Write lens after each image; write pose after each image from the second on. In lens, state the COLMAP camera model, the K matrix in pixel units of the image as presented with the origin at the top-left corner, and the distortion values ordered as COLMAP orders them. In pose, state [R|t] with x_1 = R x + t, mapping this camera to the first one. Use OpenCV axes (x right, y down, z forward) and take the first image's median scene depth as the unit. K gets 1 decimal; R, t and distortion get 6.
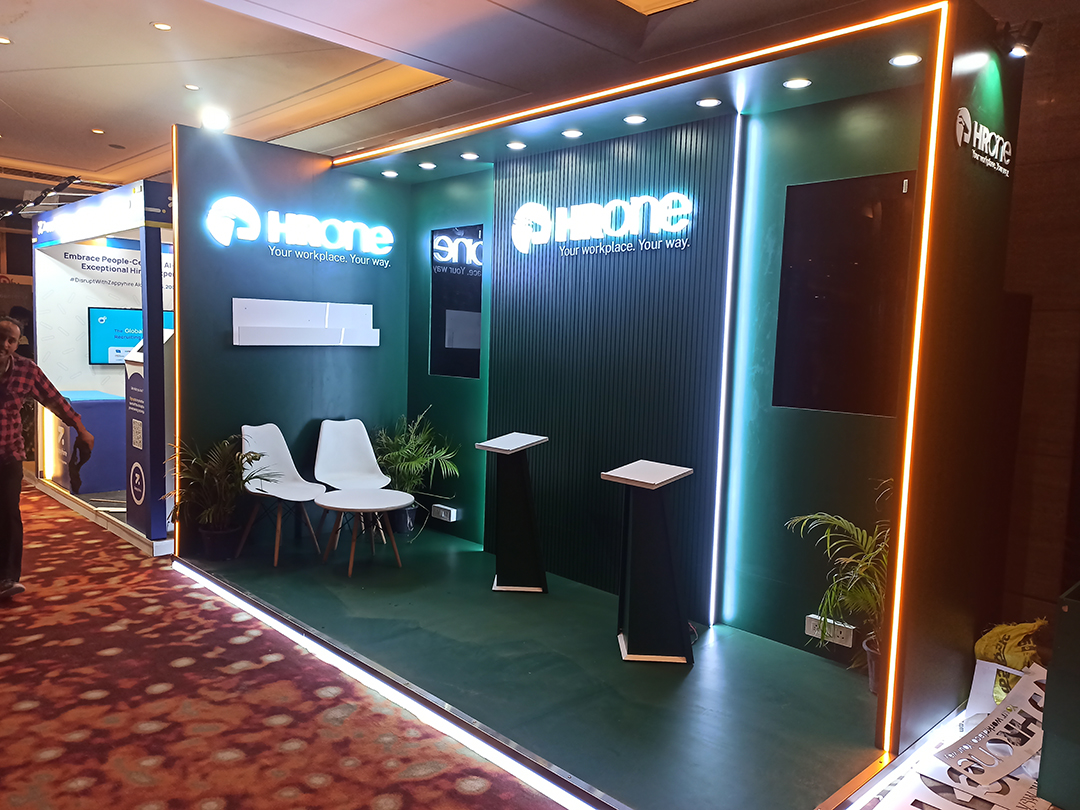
lens RADIAL K [[793.3, 0, 540.3], [0, 793.3, 404.5], [0, 0, 1]] dist [0.048724, -0.032170]
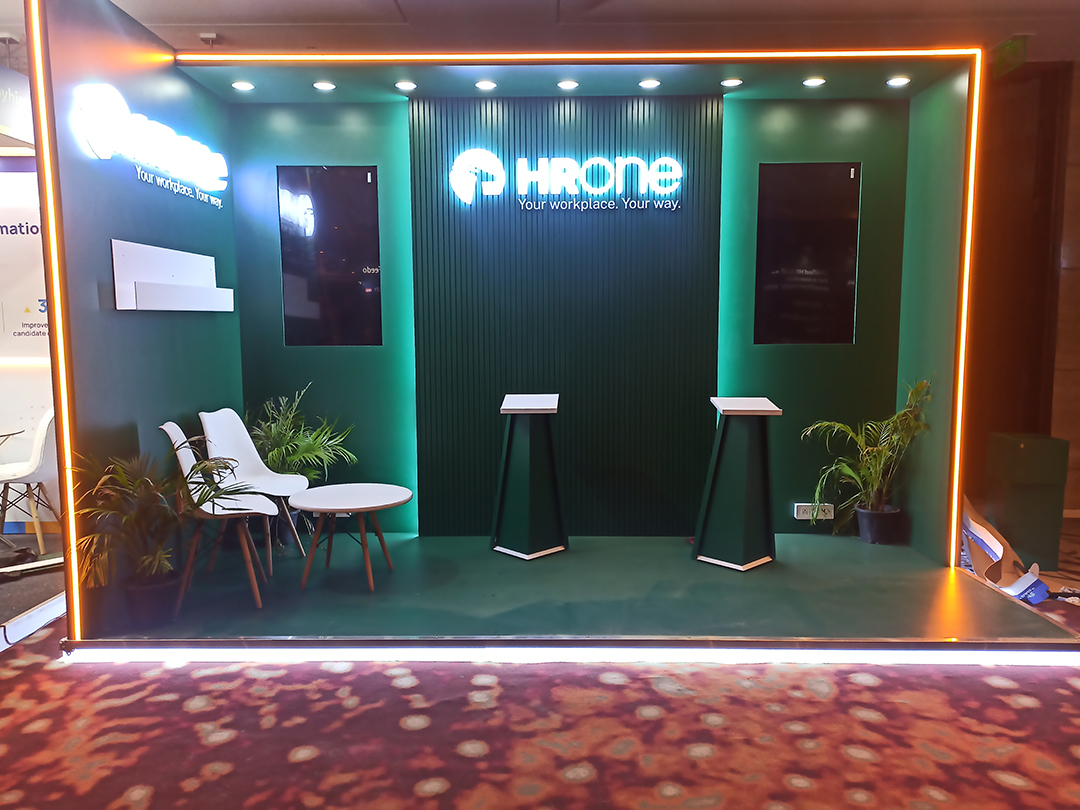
lens RADIAL K [[793.3, 0, 532.9], [0, 793.3, 407.6], [0, 0, 1]] dist [0.048724, -0.032170]
pose [[0.708046, -0.104542, 0.698385, -0.786248], [0.085401, 0.994399, 0.062270, -0.006504], [-0.700983, 0.015553, 0.713009, 0.356014]]
